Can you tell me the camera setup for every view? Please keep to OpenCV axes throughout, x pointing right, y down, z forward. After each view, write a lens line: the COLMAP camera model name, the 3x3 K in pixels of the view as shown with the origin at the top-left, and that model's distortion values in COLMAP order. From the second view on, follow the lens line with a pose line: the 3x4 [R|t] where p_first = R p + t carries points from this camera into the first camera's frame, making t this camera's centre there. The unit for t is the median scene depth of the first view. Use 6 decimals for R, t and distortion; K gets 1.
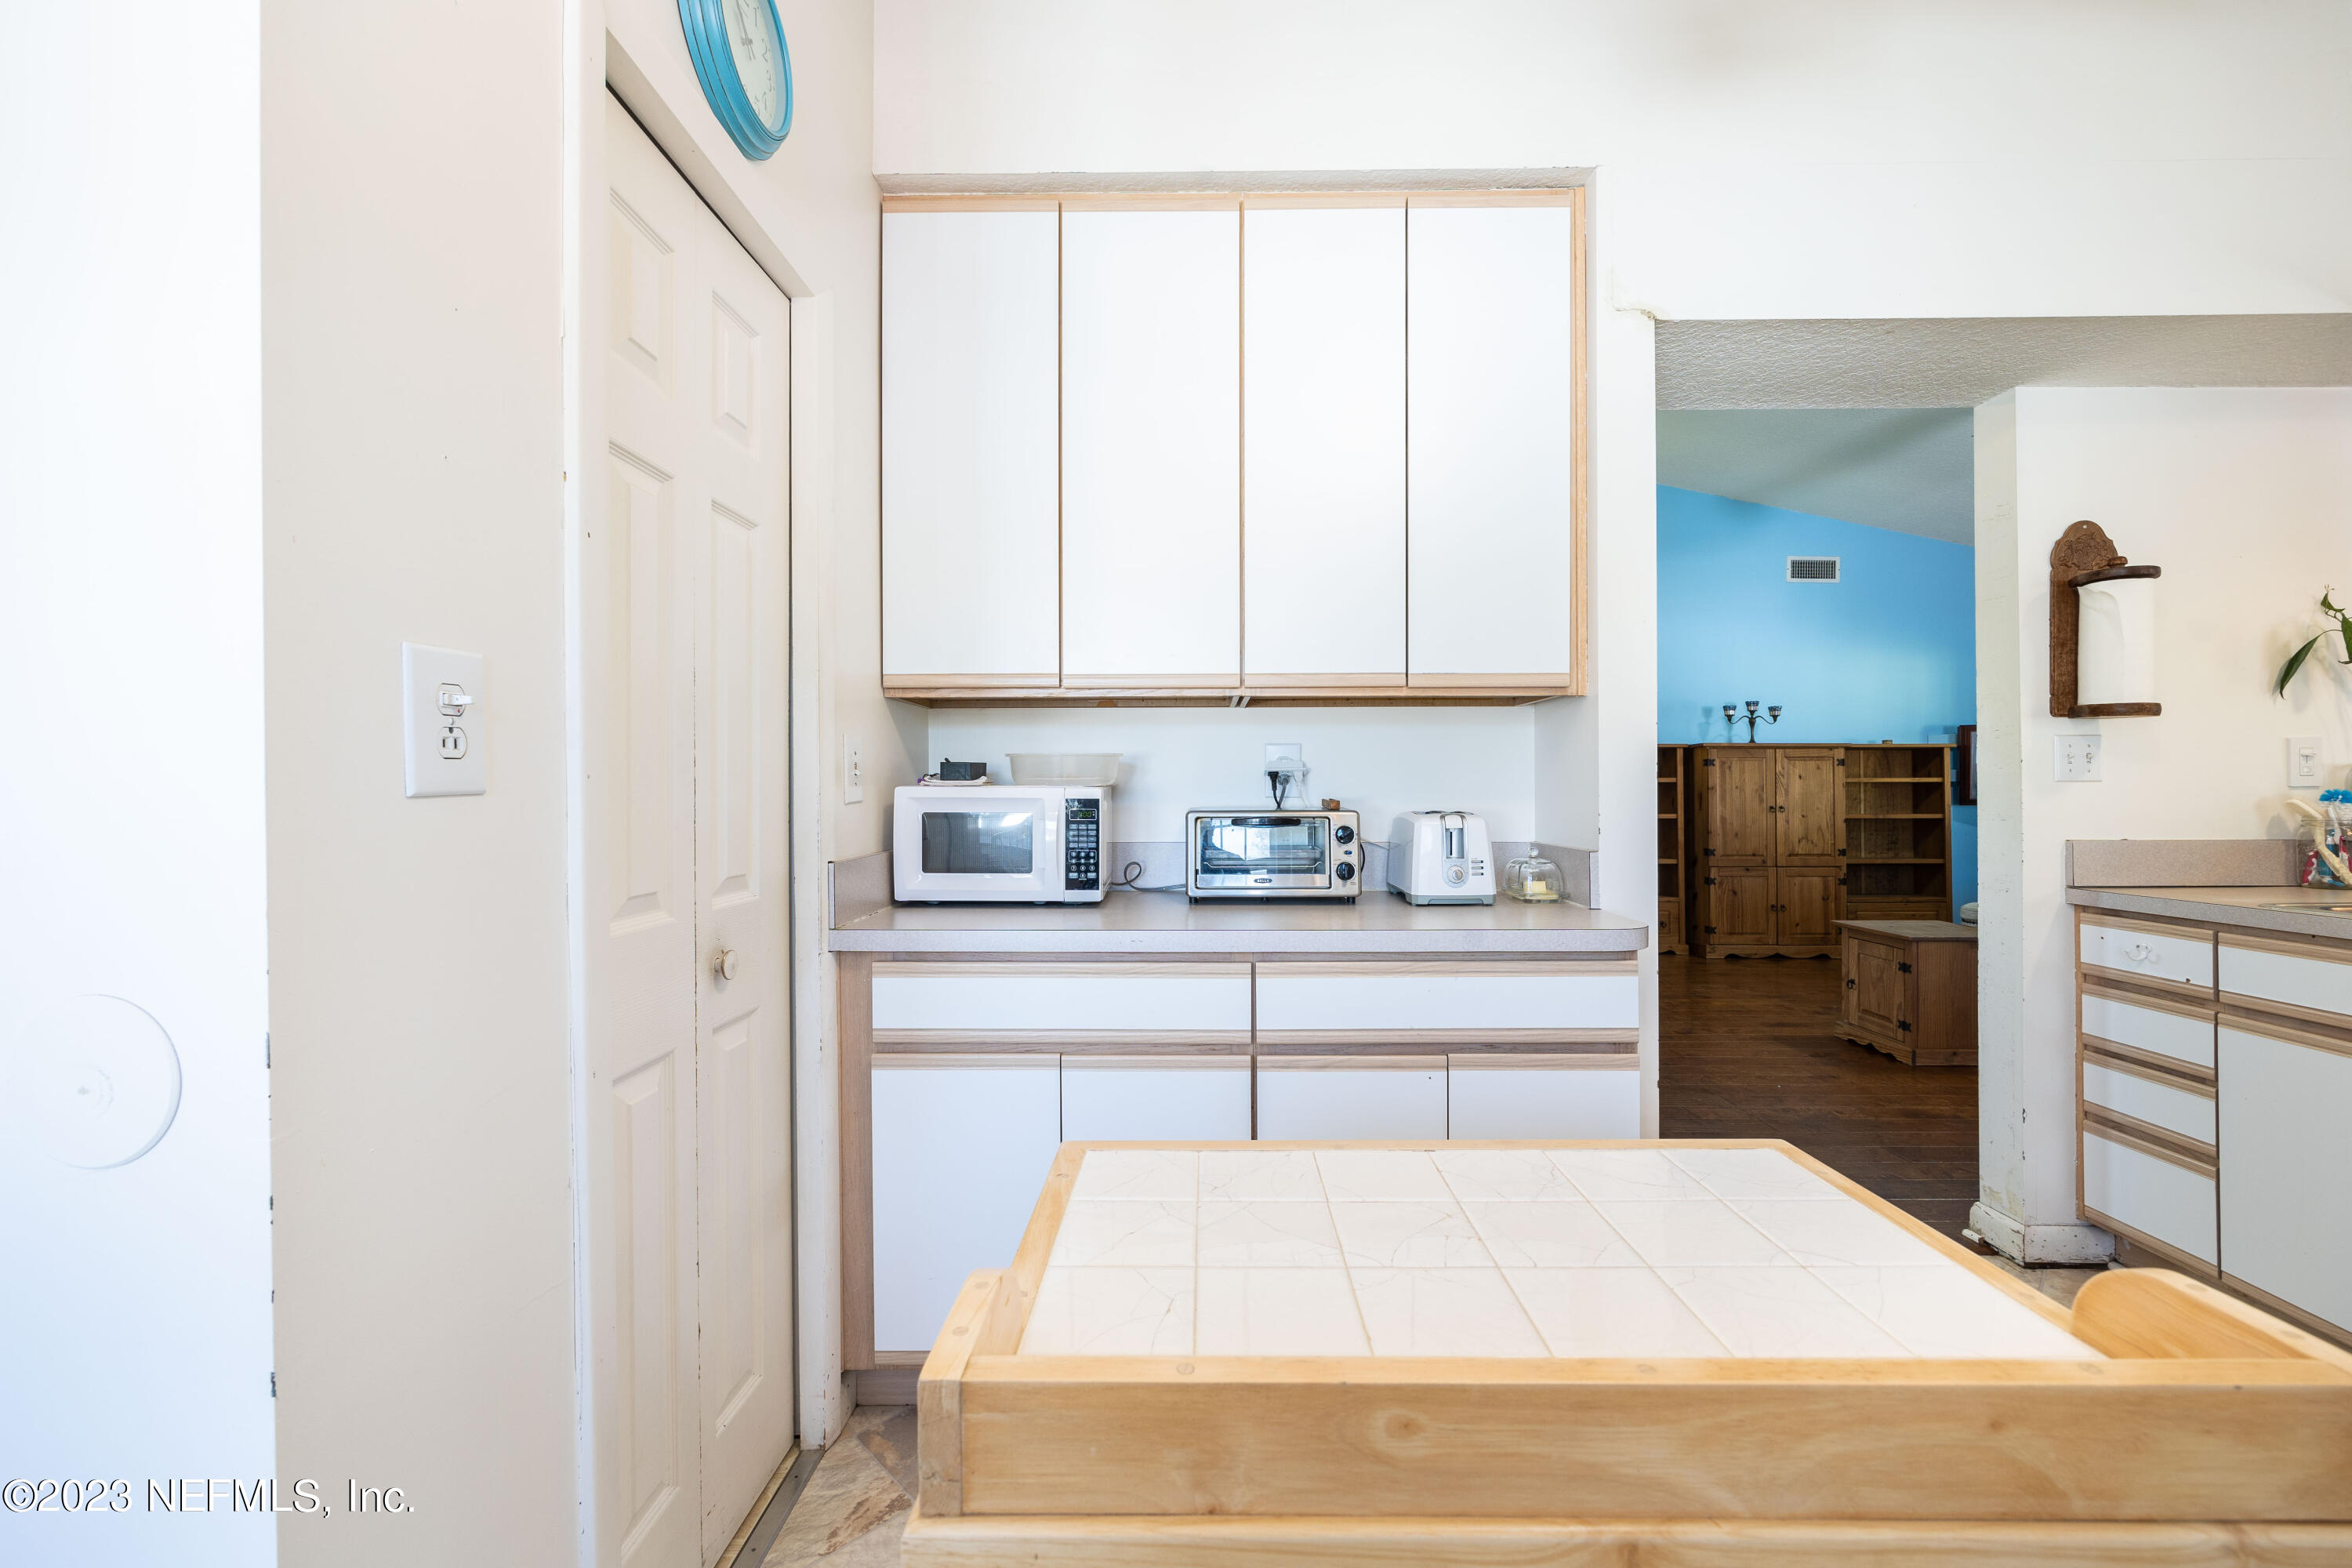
lens RADIAL K [[927.8, 0, 1182.4], [0, 927.8, 789.7], [0, 0, 1]] dist [-0.001214, 0.000139]
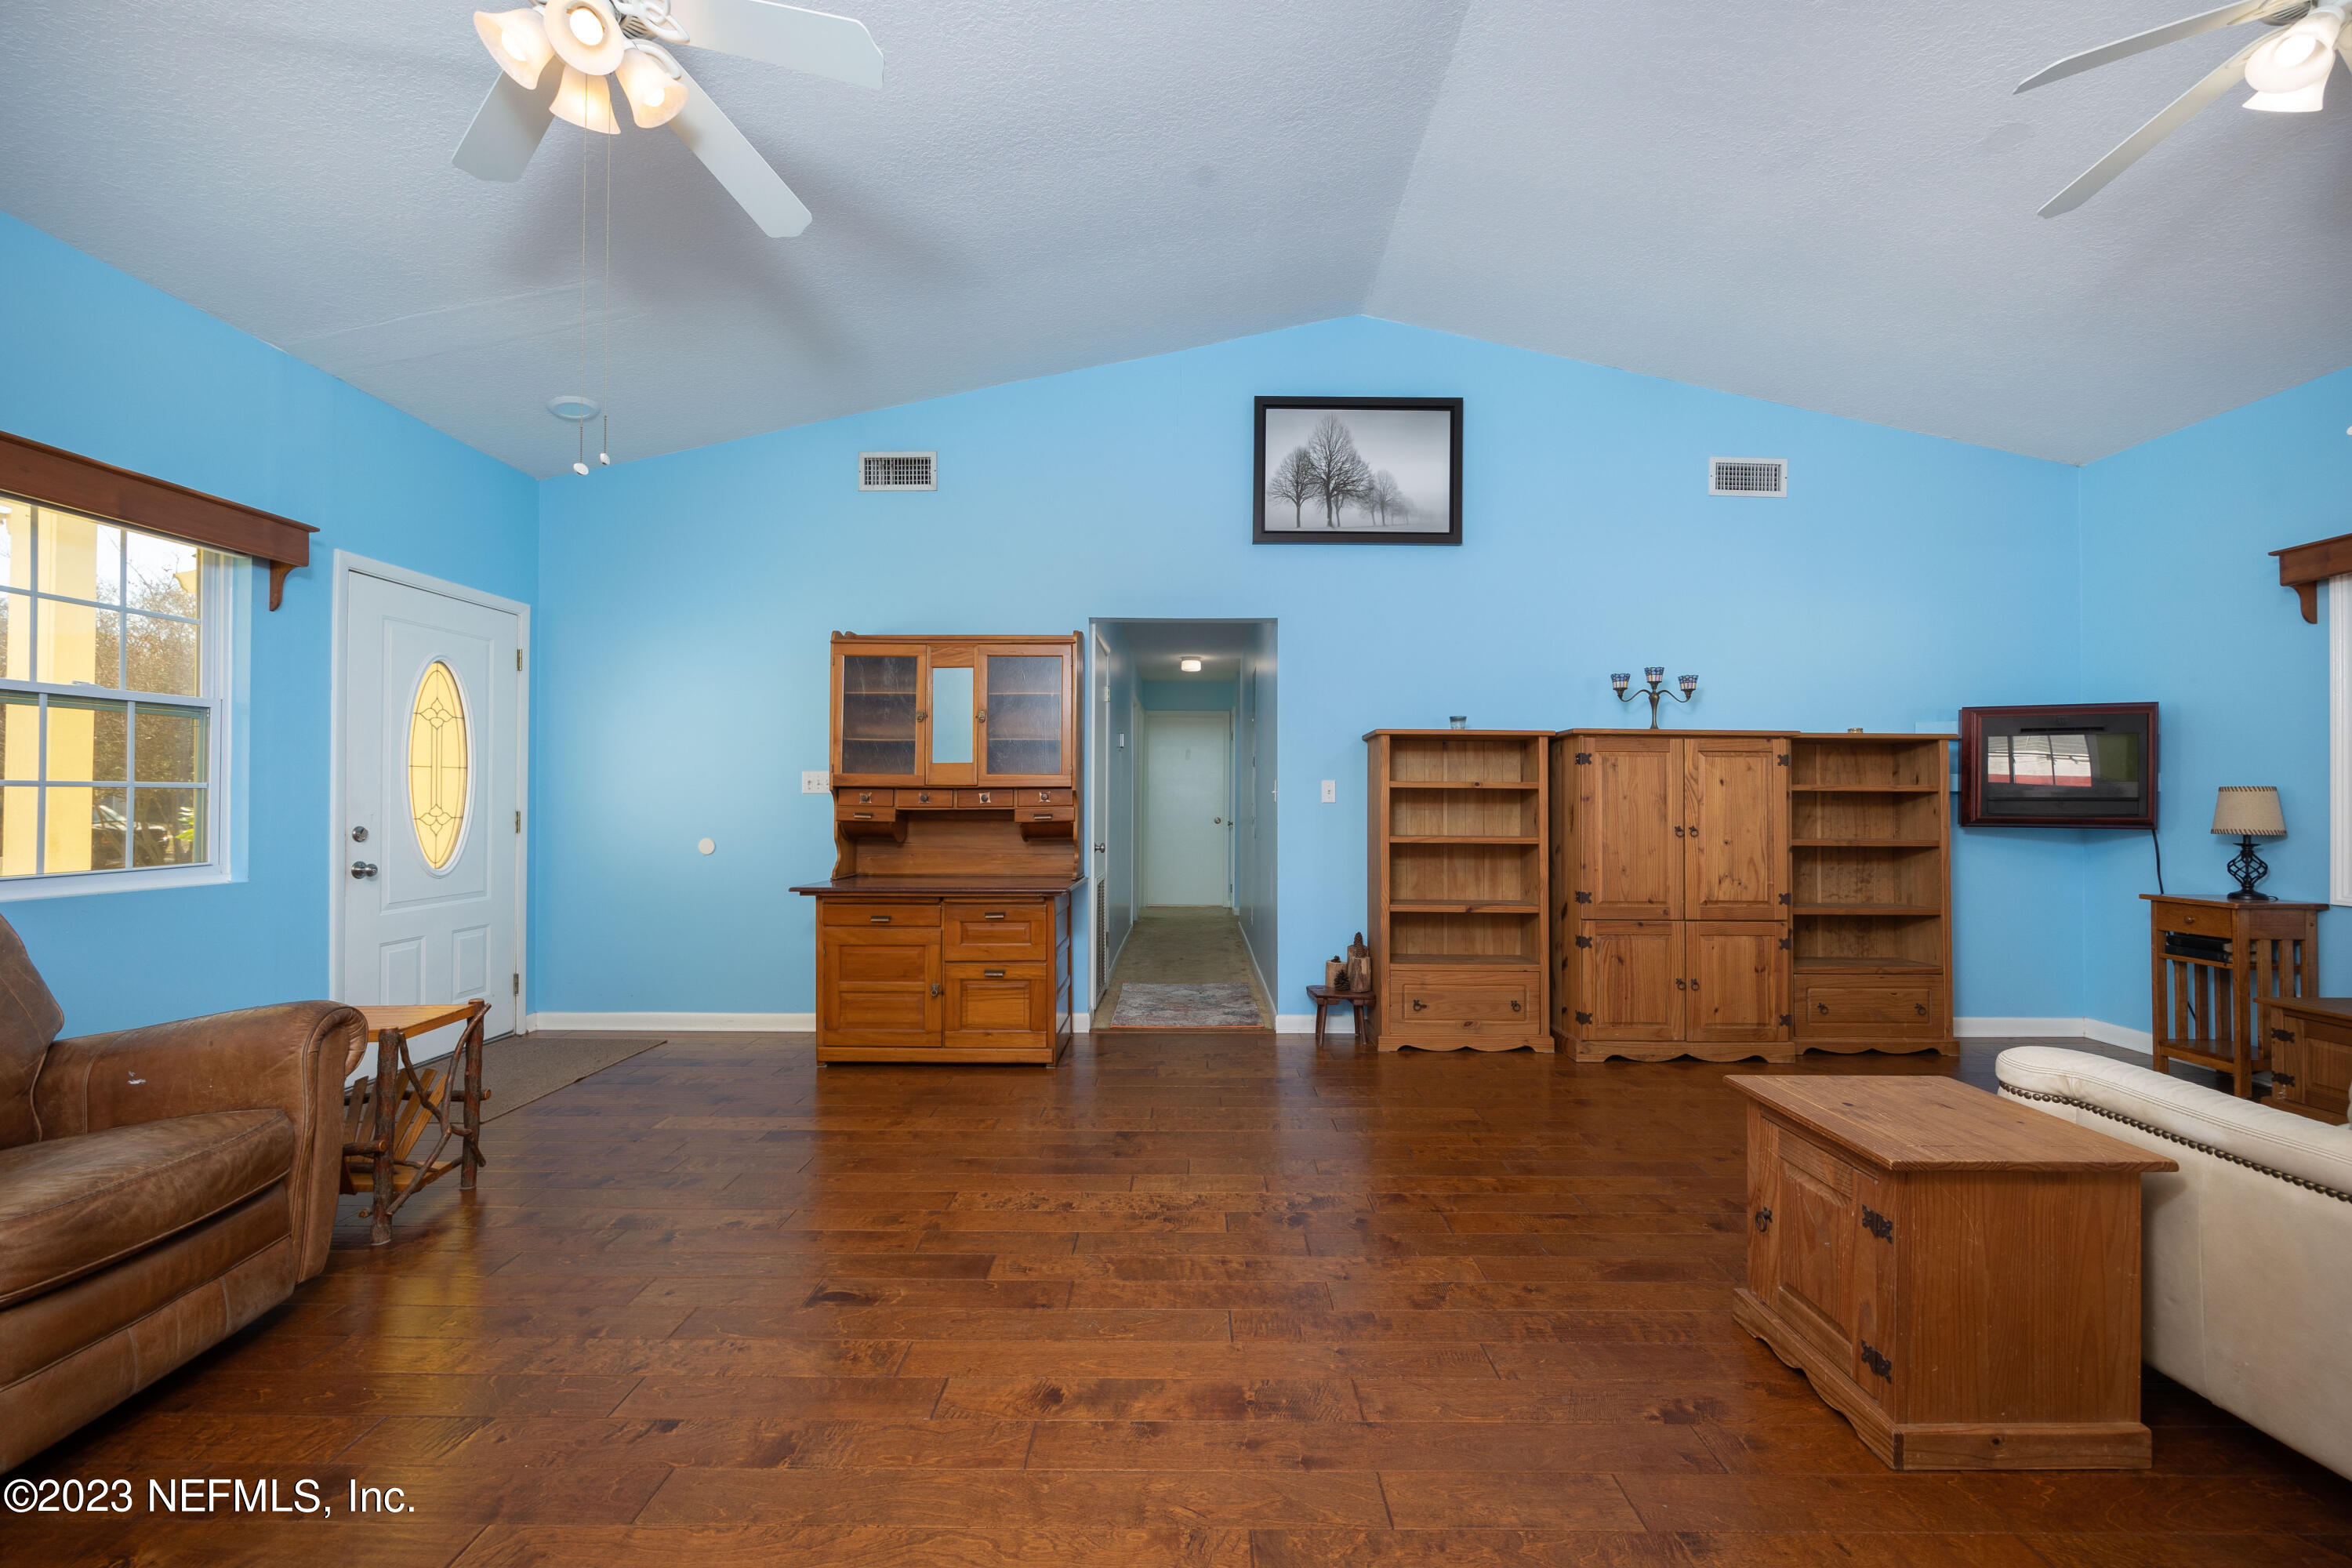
lens RADIAL K [[937.3, 0, 1184.1], [0, 937.3, 789.5], [0, 0, 1]] dist [-0.003130, -0.000386]
pose [[0.999721, 0.008233, 0.022124, 0.458920], [-0.008044, 0.999931, -0.008590, 0.000325], [-0.022193, 0.008409, 0.999718, 0.588453]]
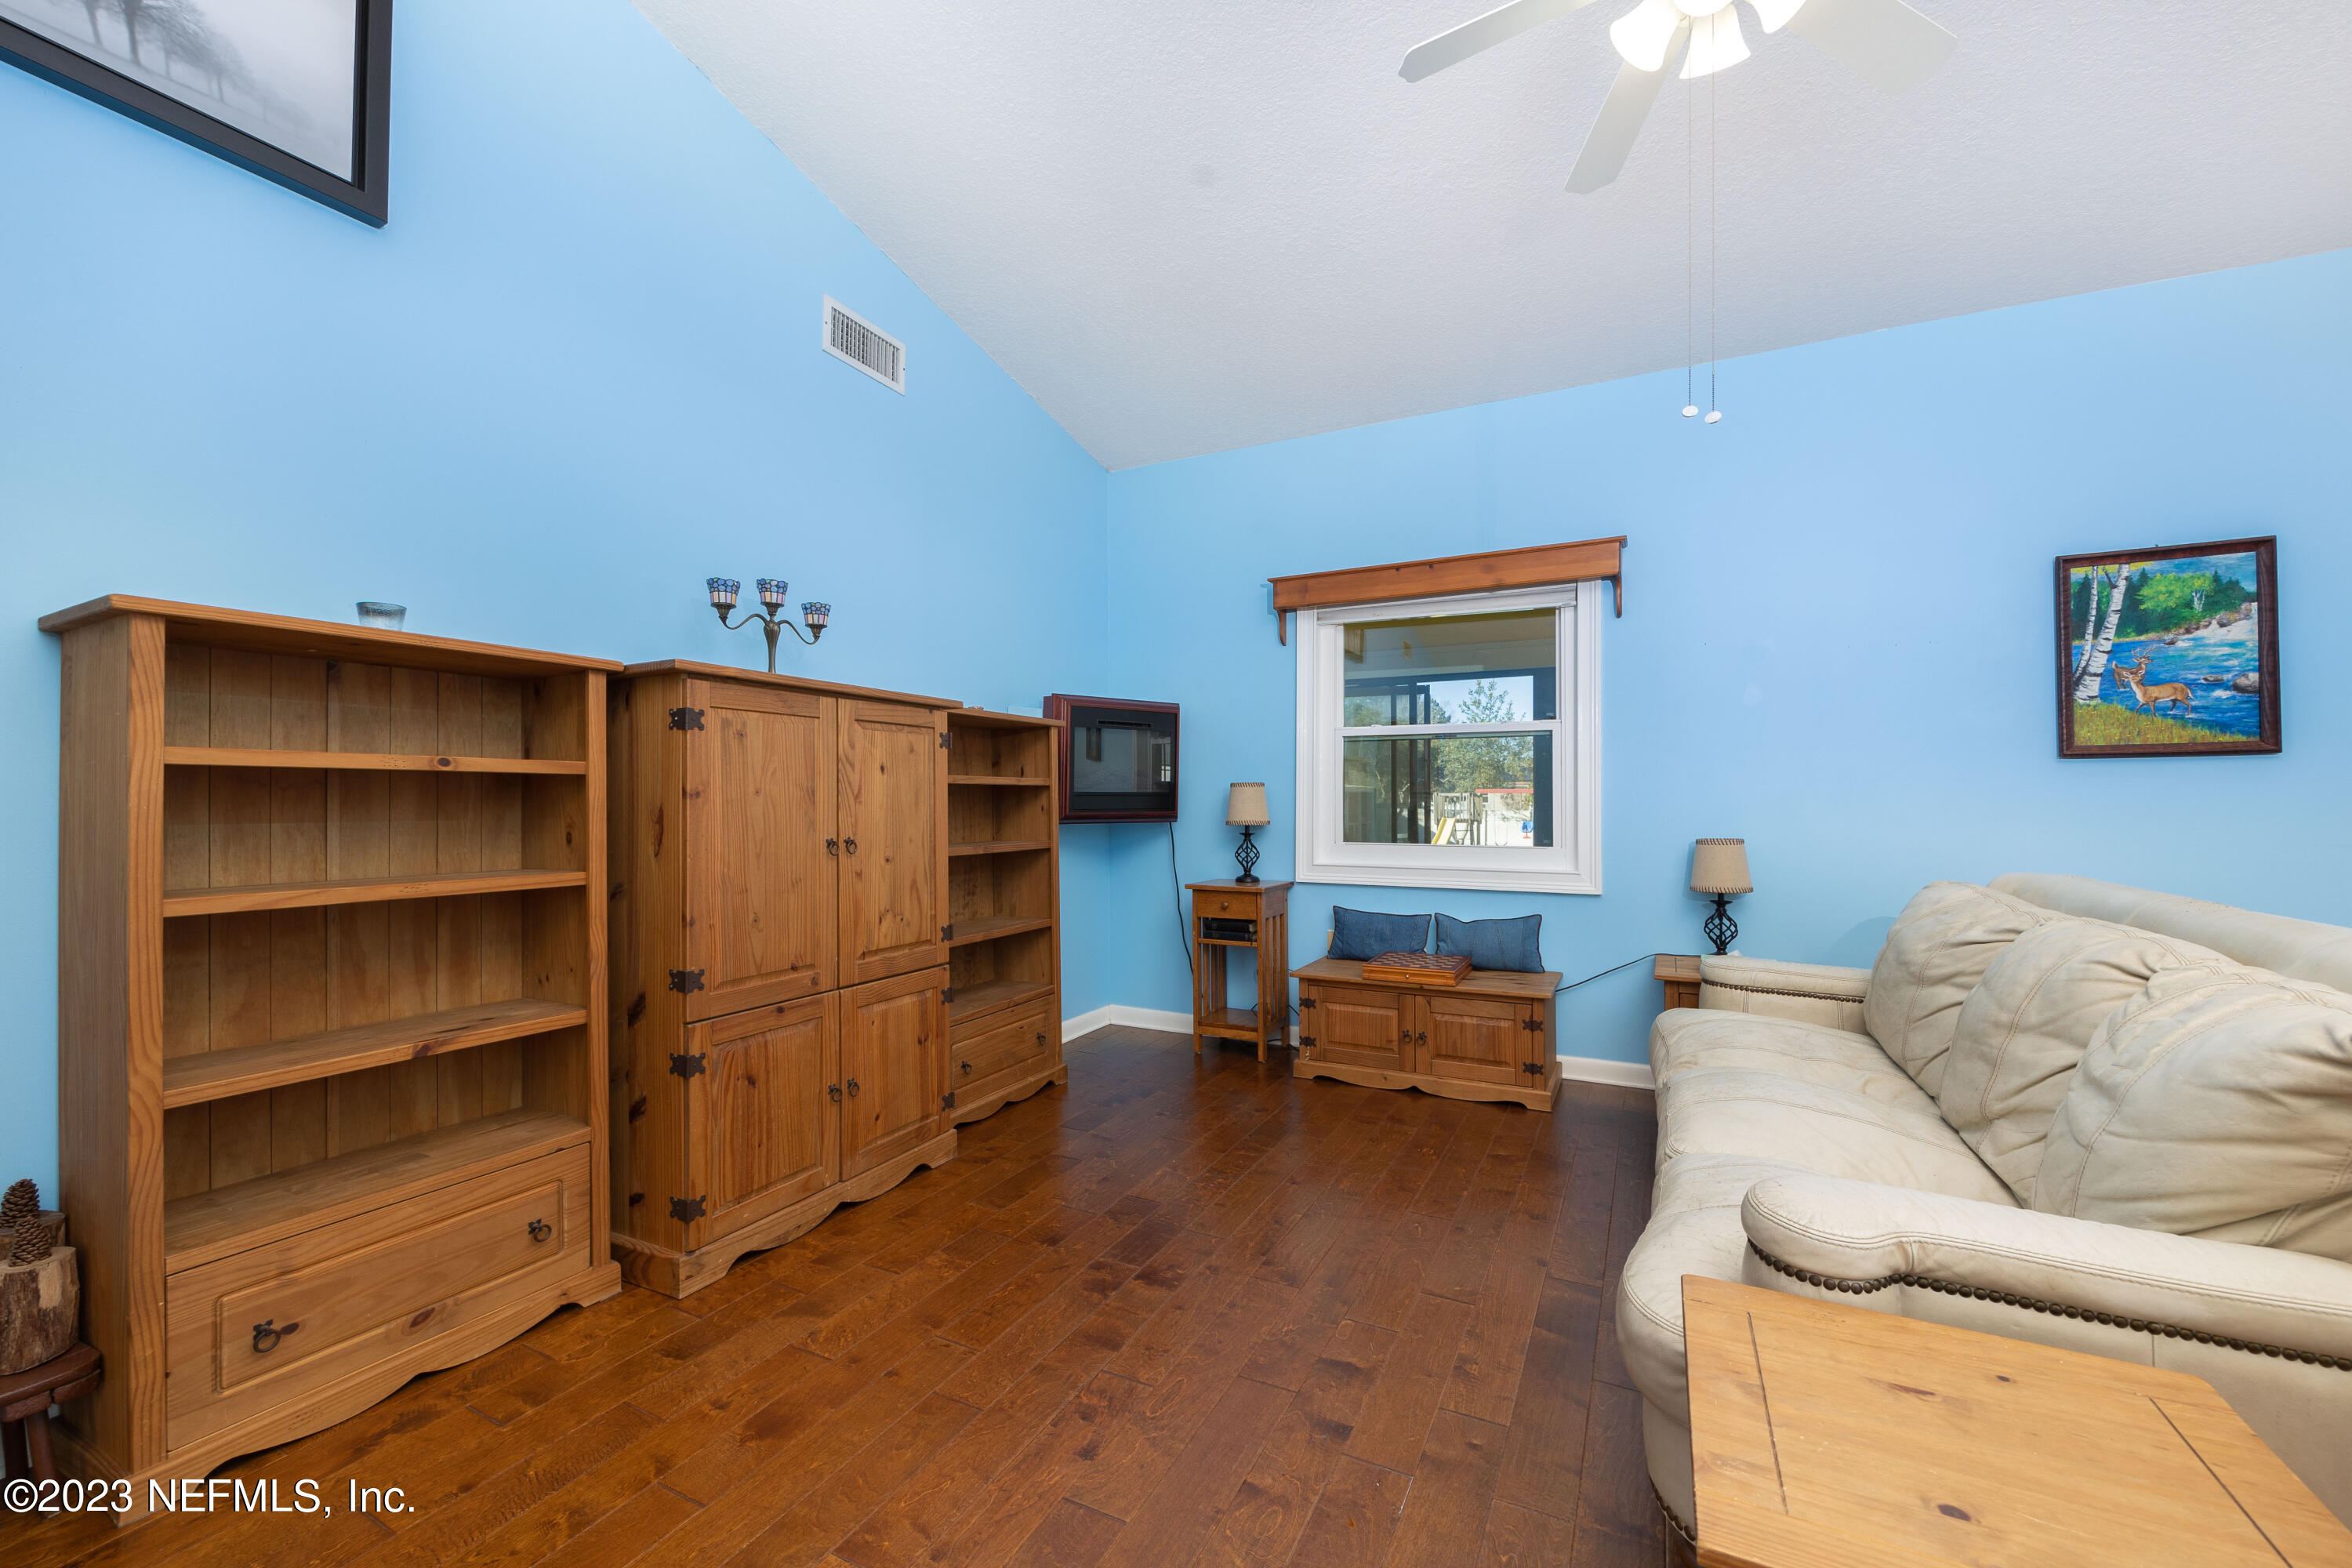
lens RADIAL K [[937.3, 0, 1184.1], [0, 937.3, 789.5], [0, 0, 1]] dist [-0.003130, -0.000386]
pose [[0.427470, 0.010812, 0.903965, 0.556848], [-0.004532, 0.999942, -0.009817, -0.000694], [-0.904018, 0.000100, 0.427494, 1.147888]]
